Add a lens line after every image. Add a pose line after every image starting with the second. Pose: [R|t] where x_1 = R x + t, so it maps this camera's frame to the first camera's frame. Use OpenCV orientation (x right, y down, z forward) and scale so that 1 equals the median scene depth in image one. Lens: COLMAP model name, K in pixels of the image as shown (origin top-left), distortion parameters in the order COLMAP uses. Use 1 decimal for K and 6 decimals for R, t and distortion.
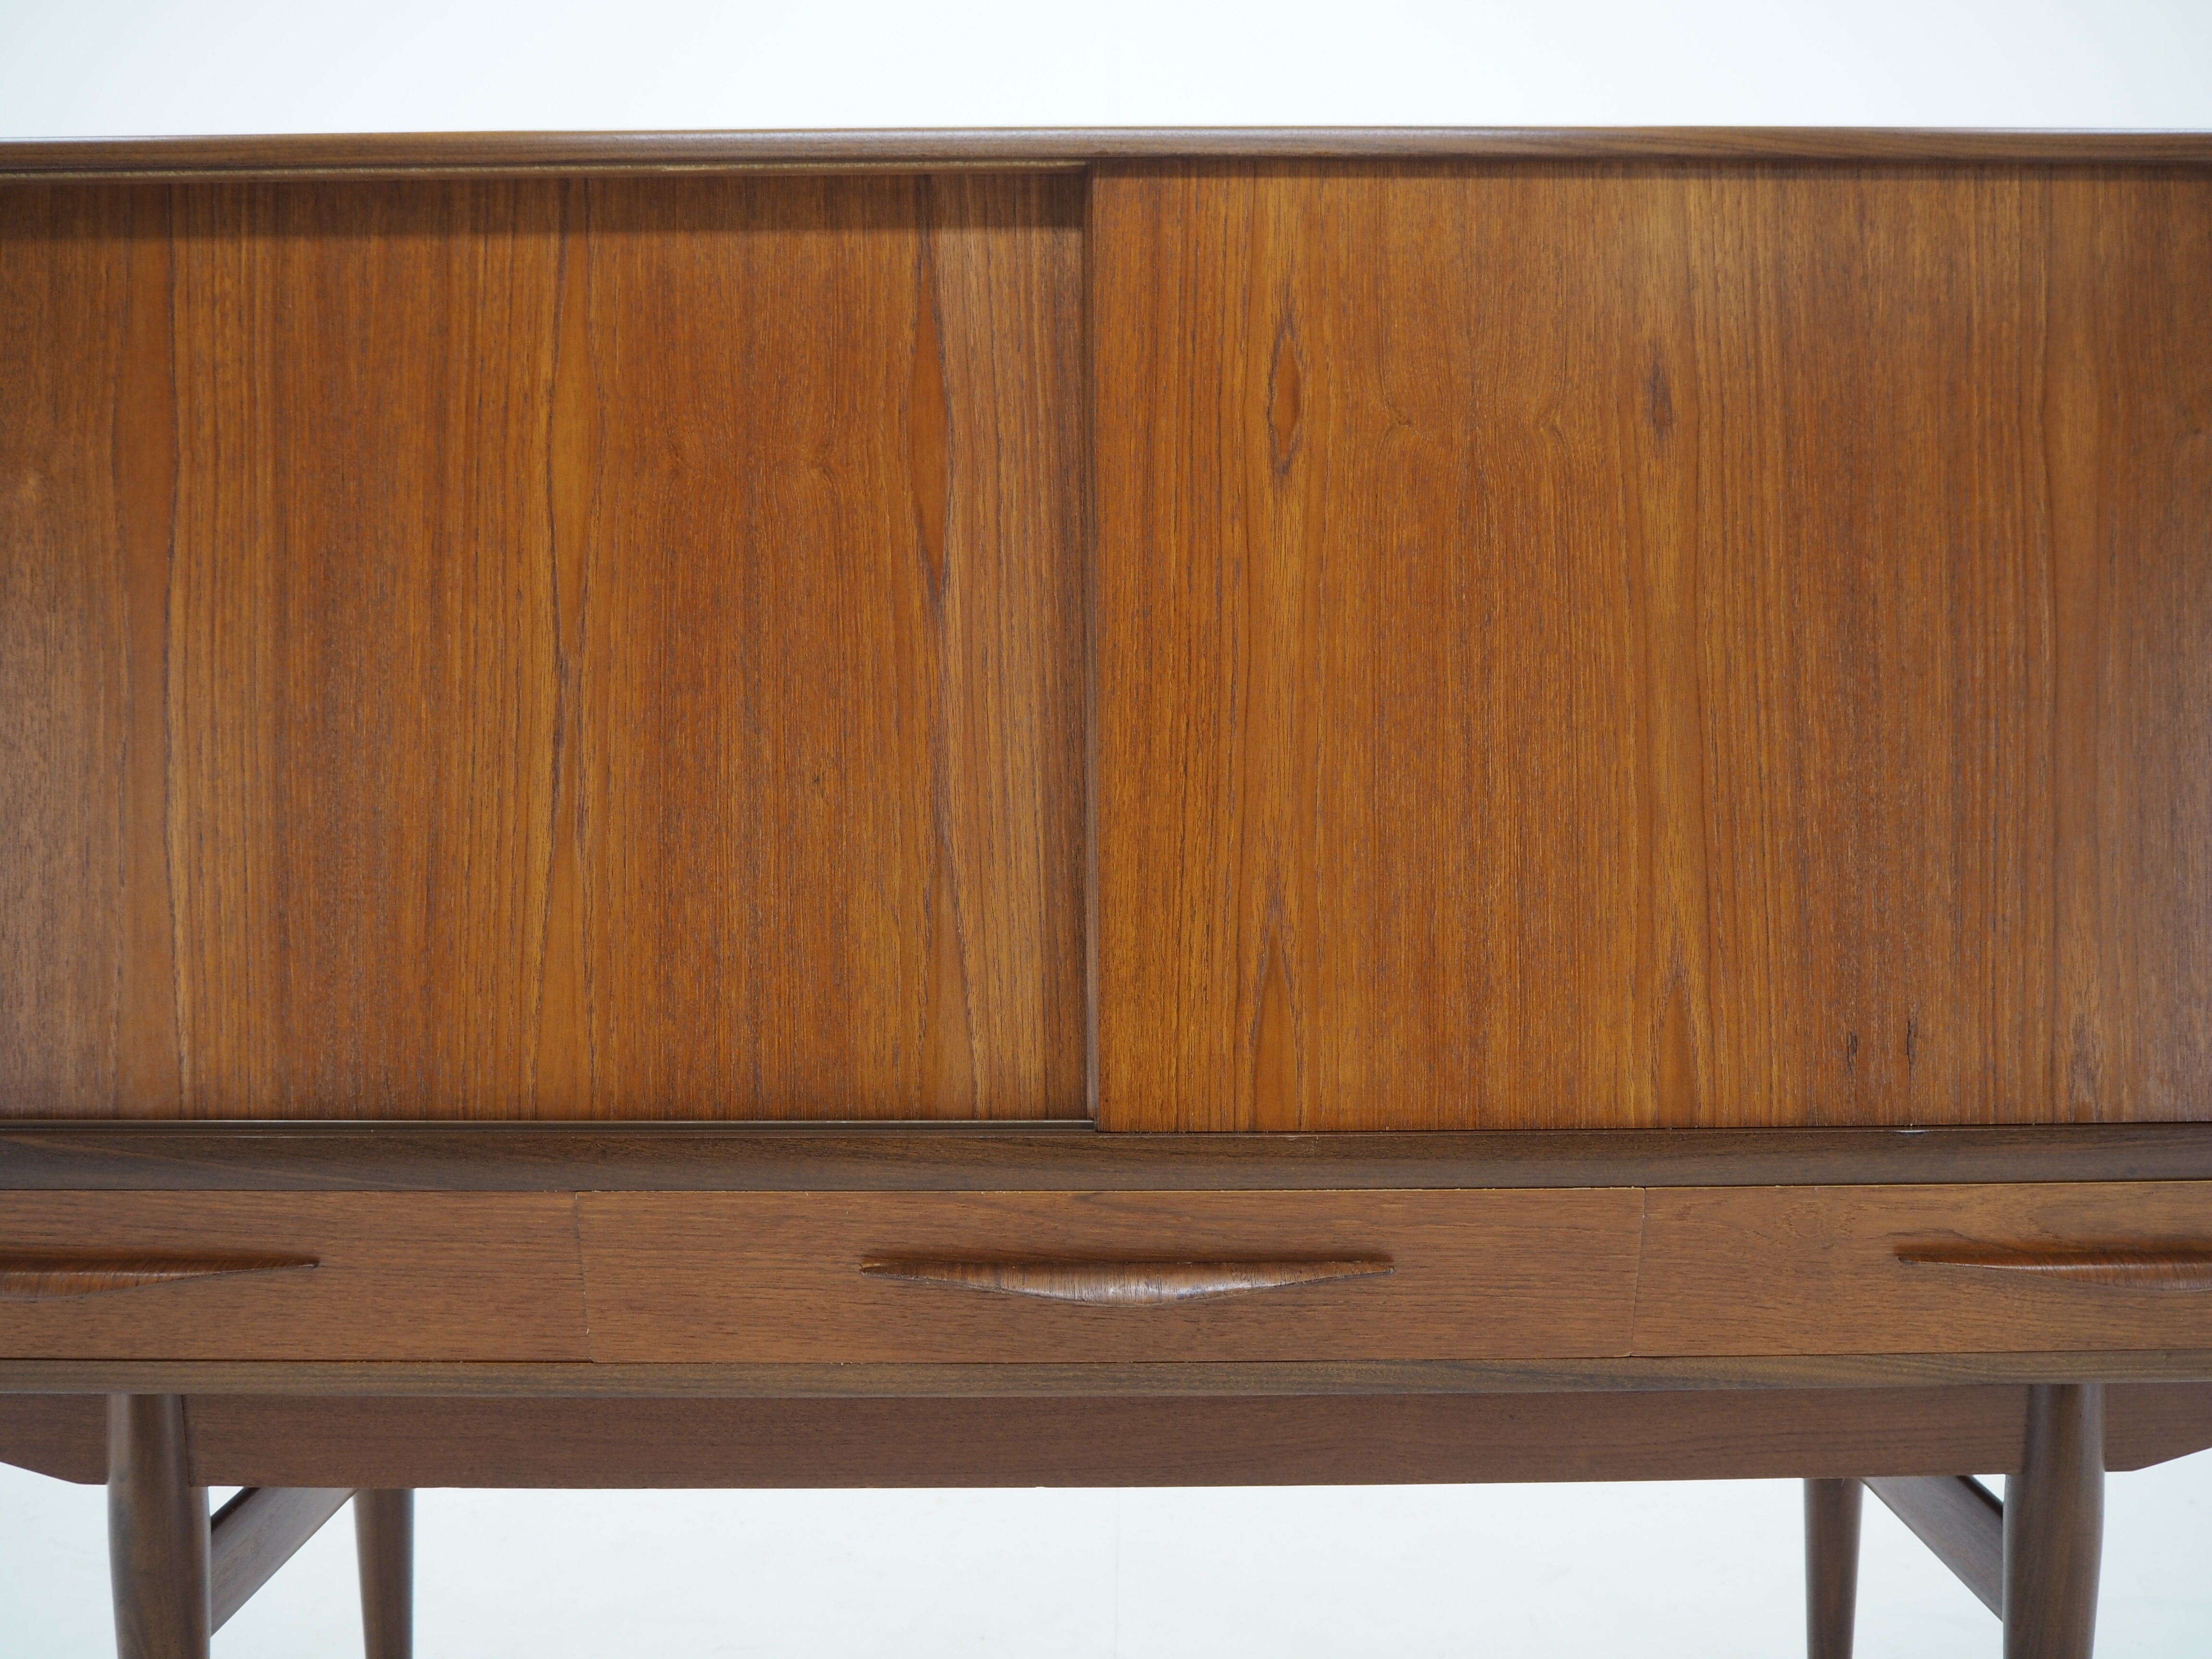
lens RADIAL K [[1865.3, 0, 1107.9], [0, 1865.3, 829.0], [0, 0, 1]] dist [-0.049316, 0.021403]
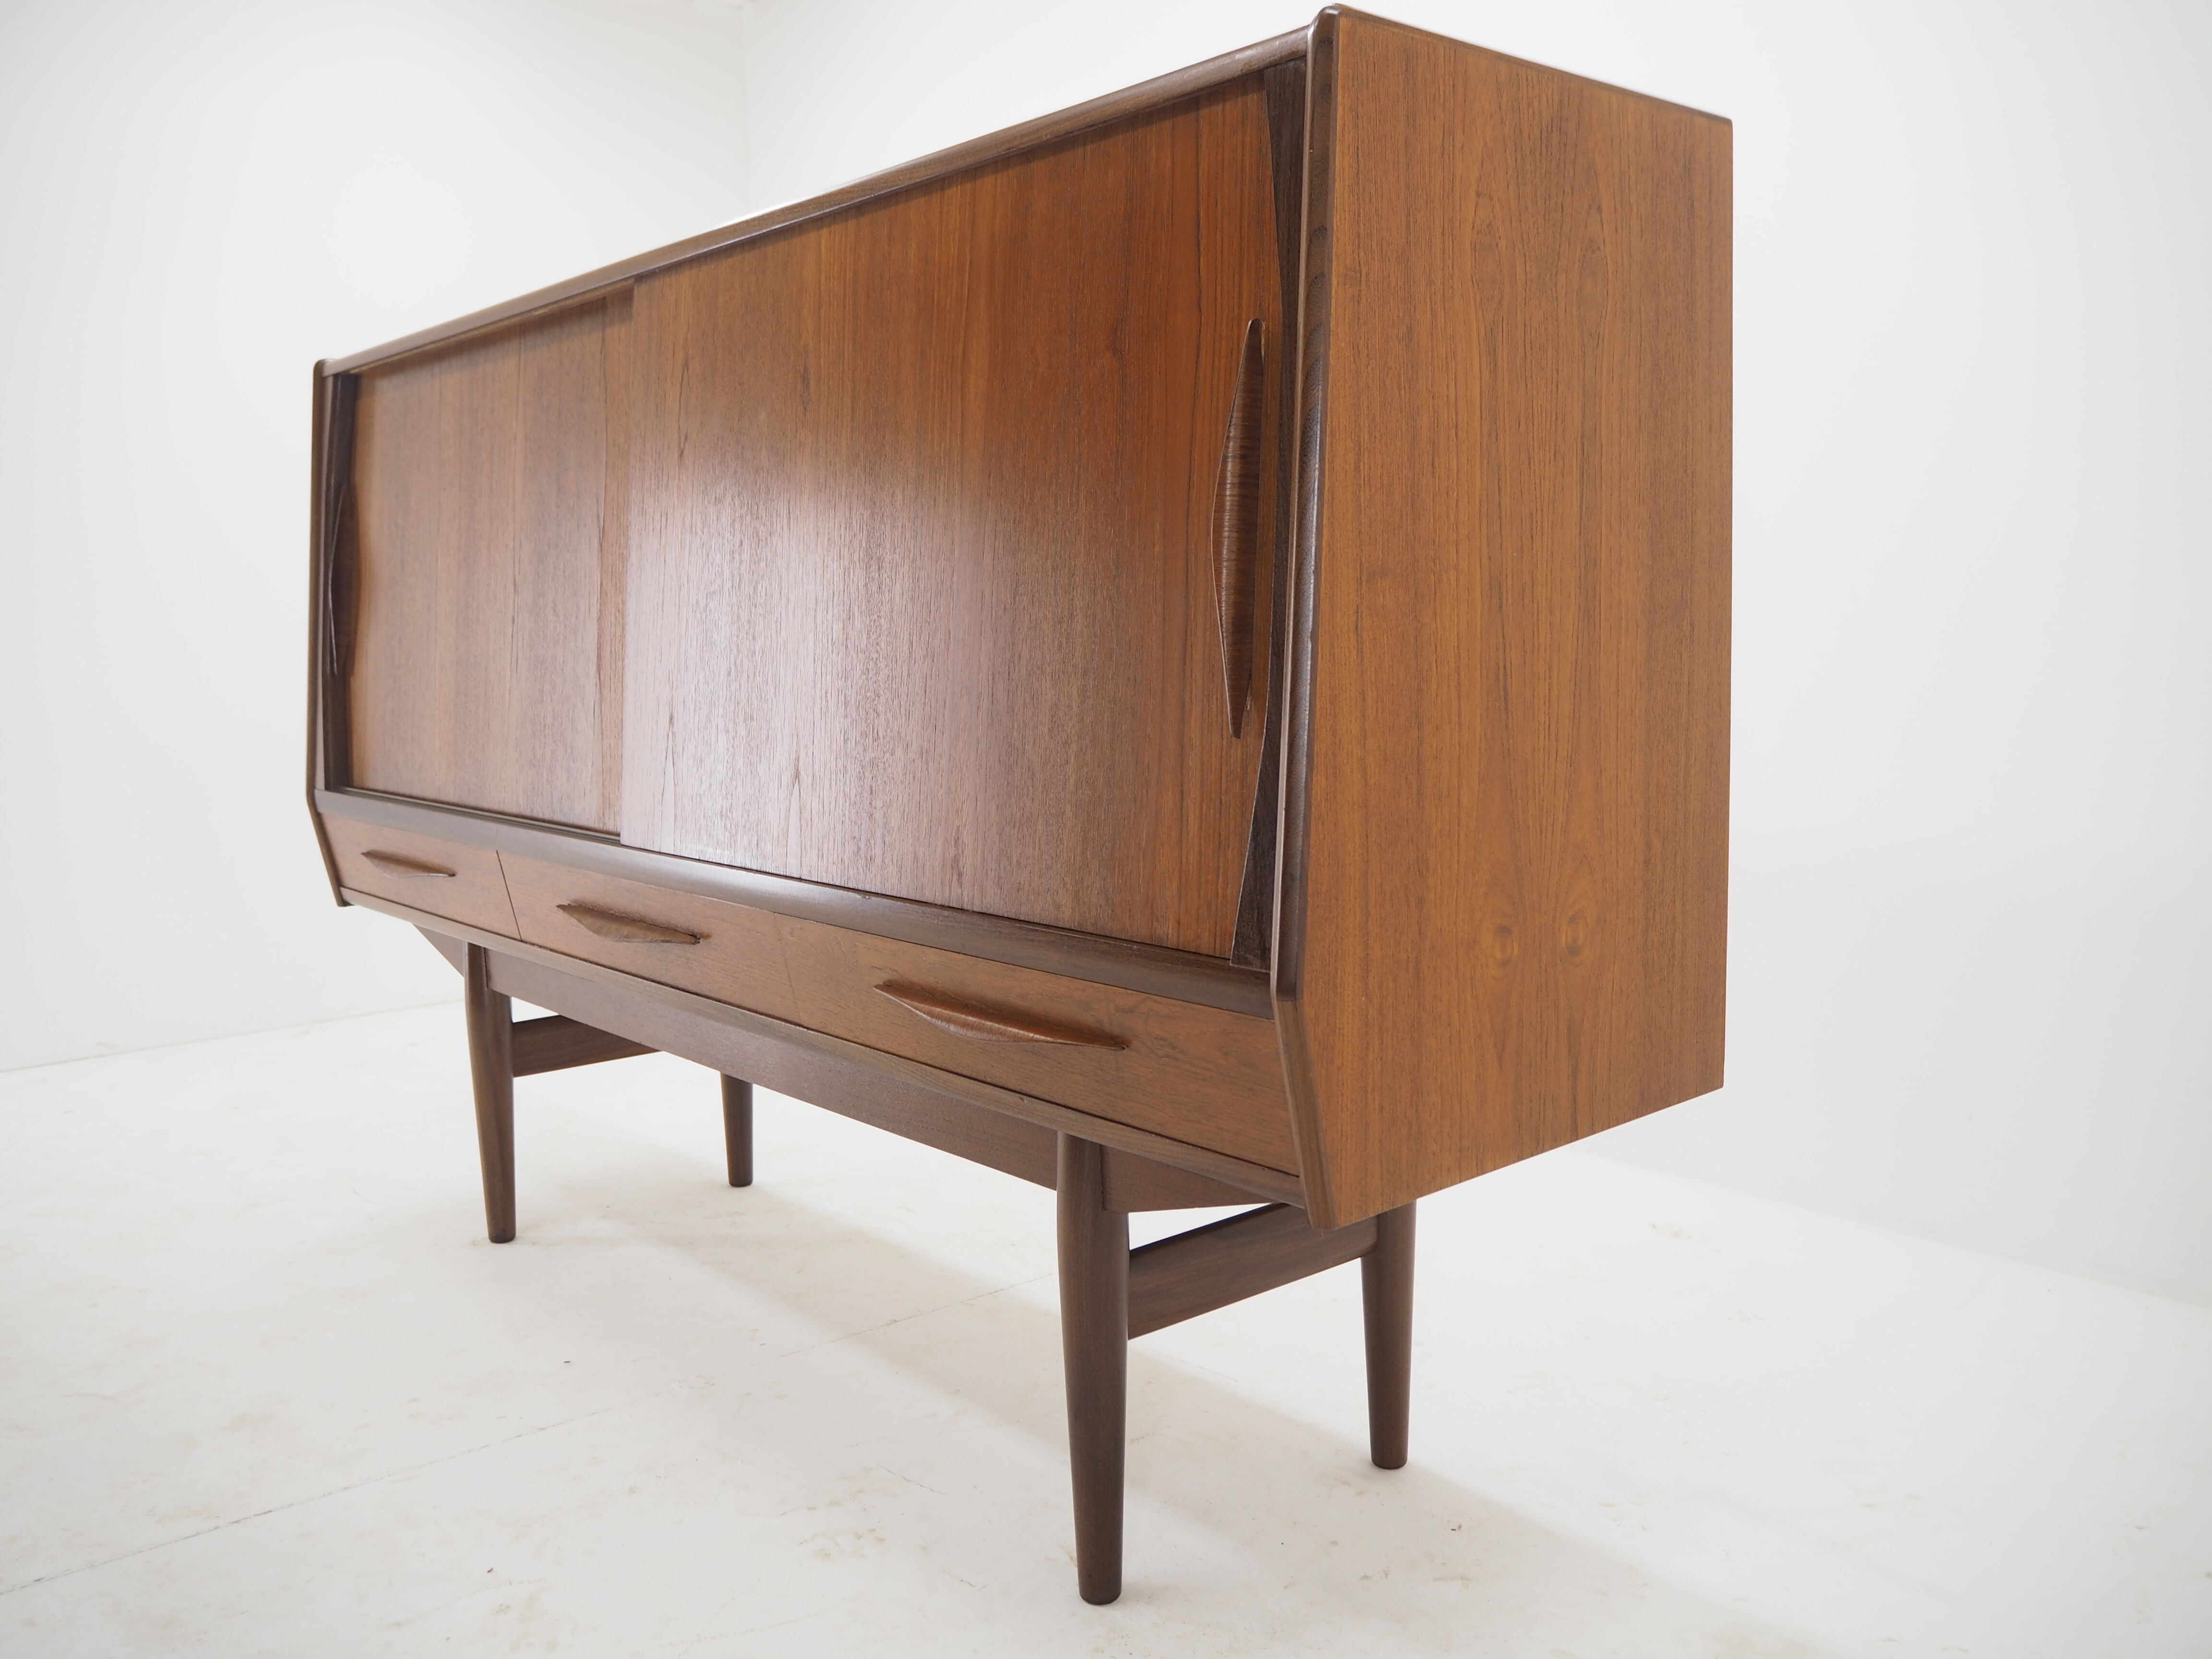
lens RADIAL K [[1865.3, 0, 1092.9], [0, 1865.3, 843.8], [0, 0, 1]] dist [-0.049316, 0.021403]
pose [[0.643636, 0.089974, -0.760024, 1.587774], [-0.023184, 0.994902, 0.098147, -0.020493], [0.764980, -0.045551, 0.642441, 0.208542]]
